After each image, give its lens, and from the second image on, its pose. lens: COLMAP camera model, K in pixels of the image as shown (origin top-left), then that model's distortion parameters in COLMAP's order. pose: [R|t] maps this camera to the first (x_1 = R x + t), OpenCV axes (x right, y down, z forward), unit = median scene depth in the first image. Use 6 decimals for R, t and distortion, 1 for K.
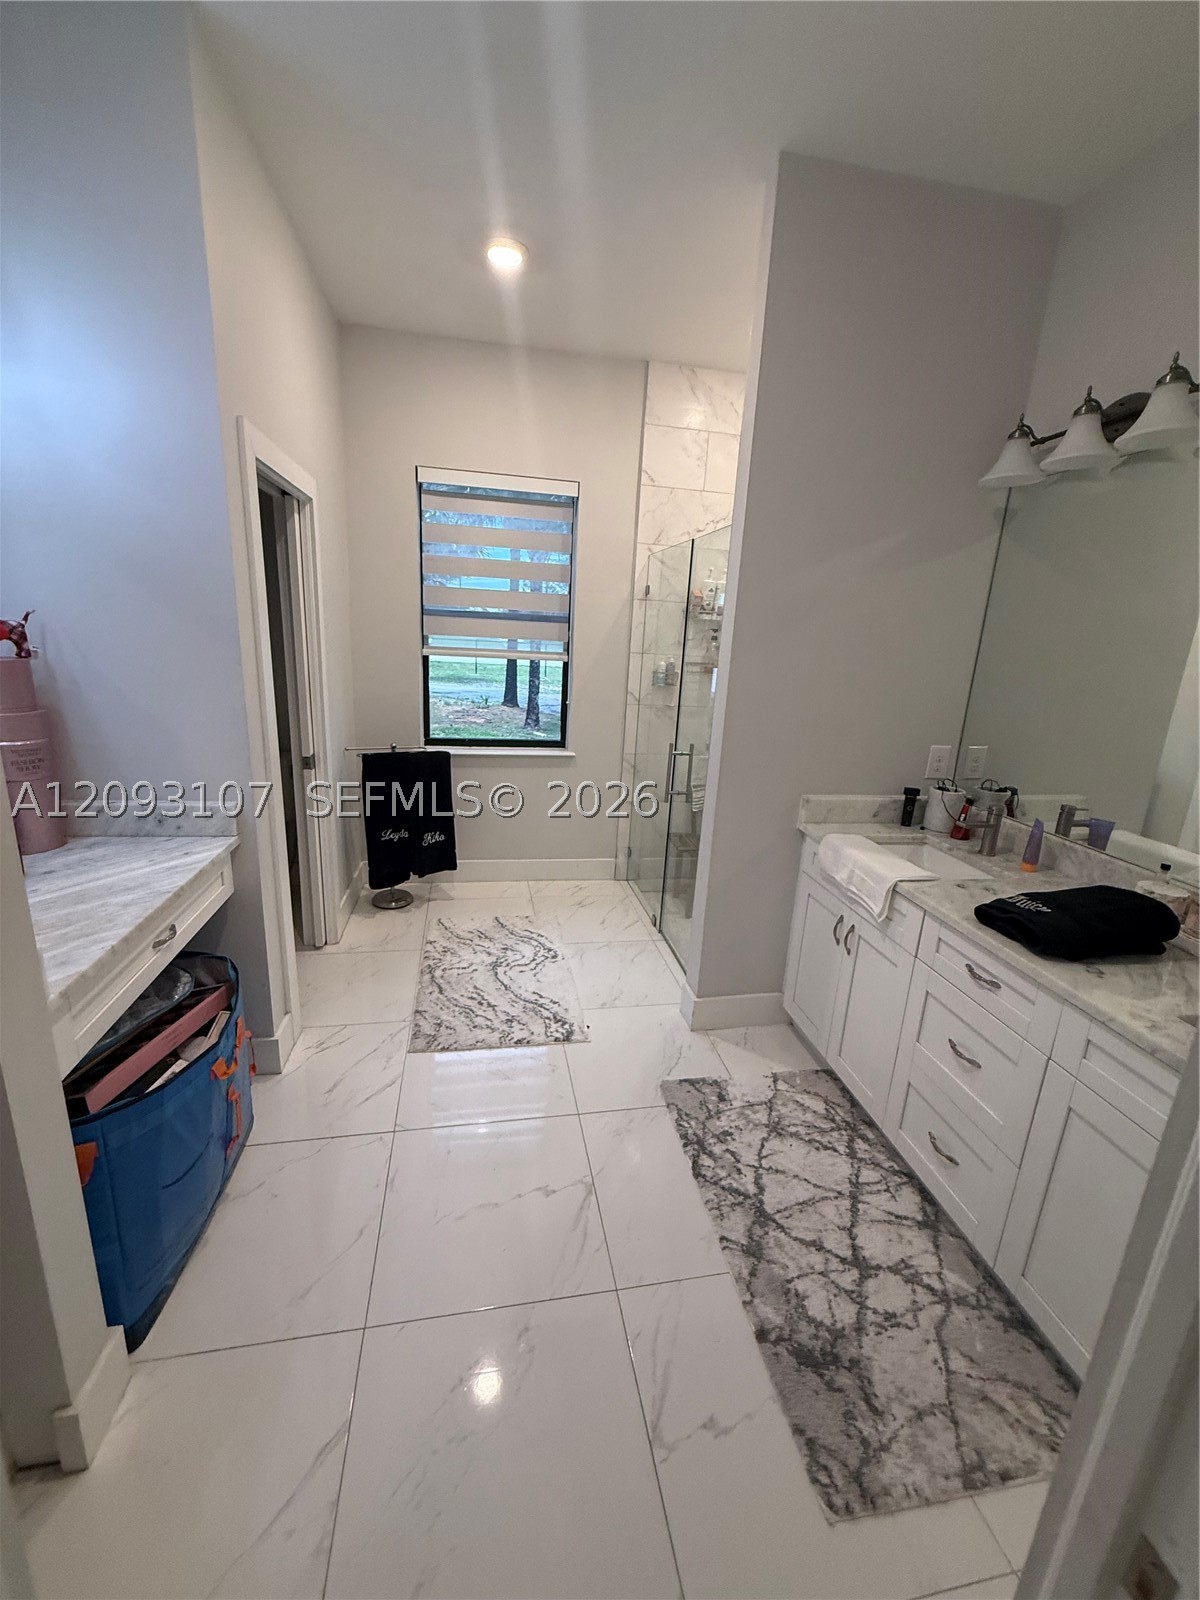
lens RADIAL K [[637.9, 0, 602.2], [0, 637.9, 798.8], [0, 0, 1]] dist [0.000648, 0.000368]
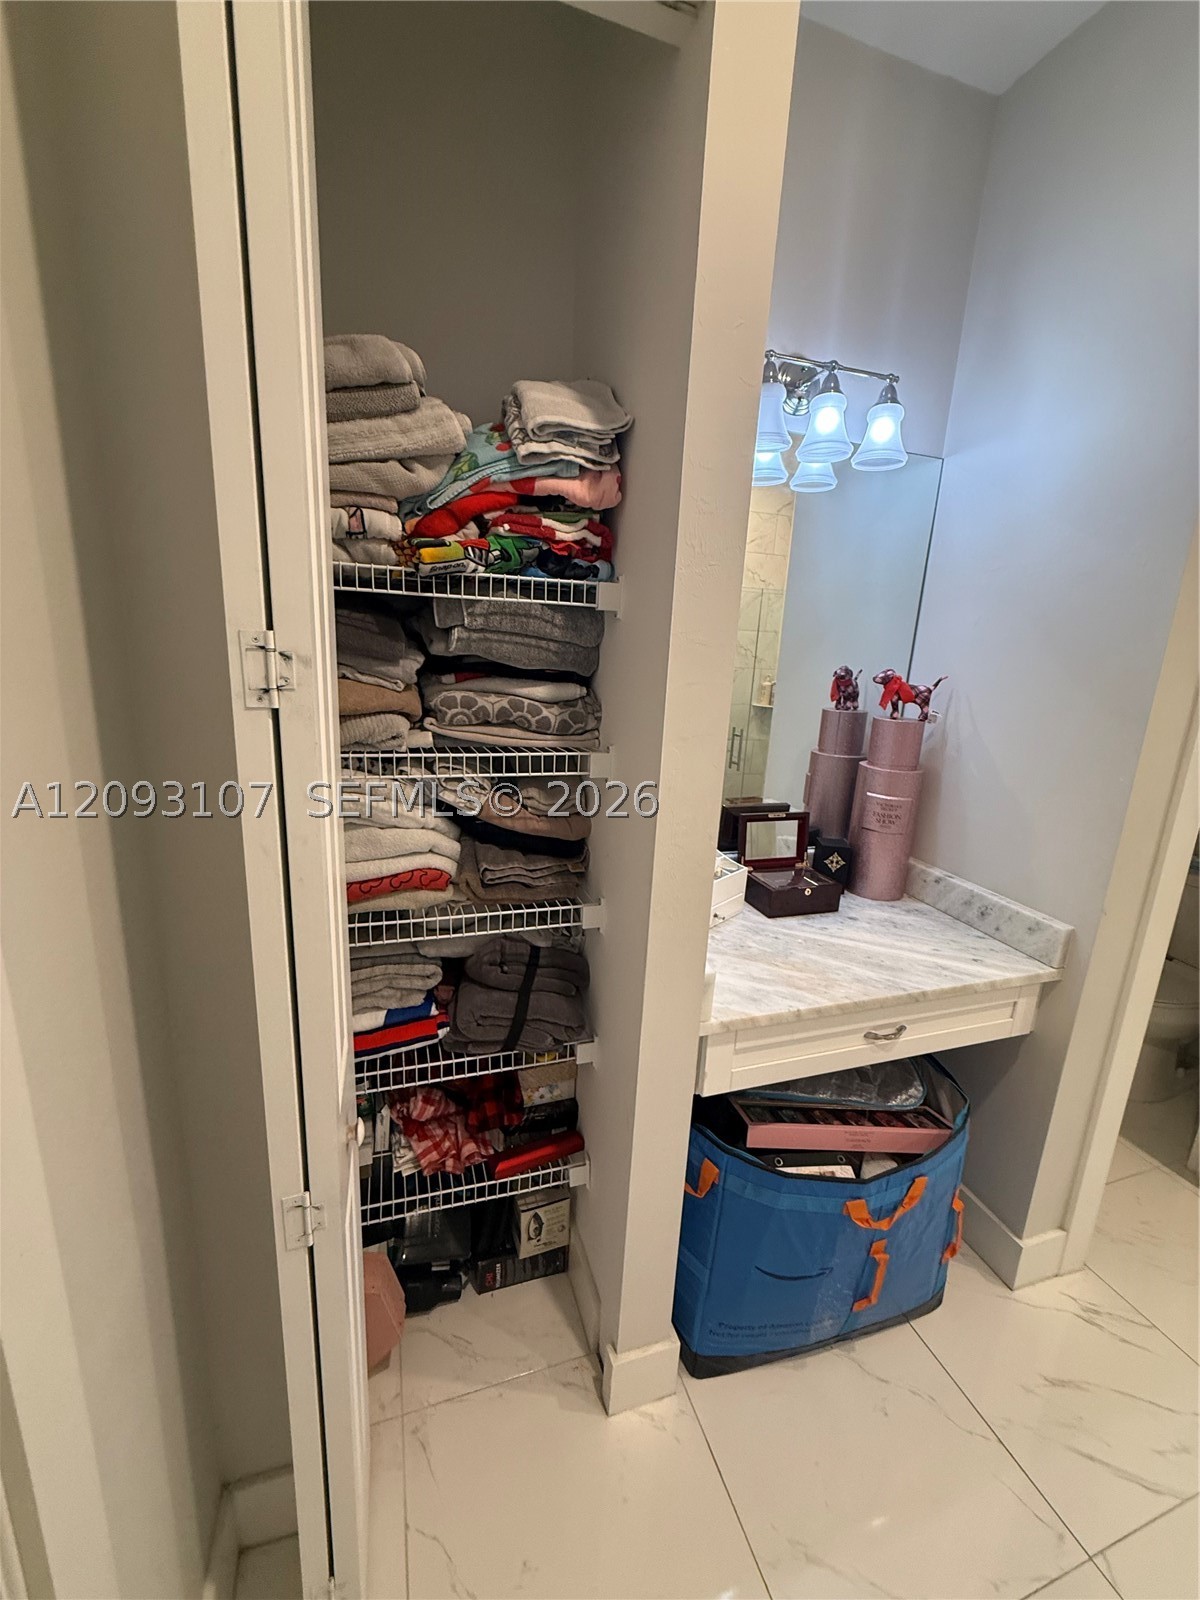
lens RADIAL K [[637.9, 0, 598.7], [0, 637.9, 795.8], [0, 0, 1]] dist [0.000648, 0.000368]
pose [[0.127936, 0.181463, -0.975040, 0.060476], [-0.289402, 0.947164, 0.138303, -0.090172], [0.948620, 0.264484, 0.173692, 0.328556]]
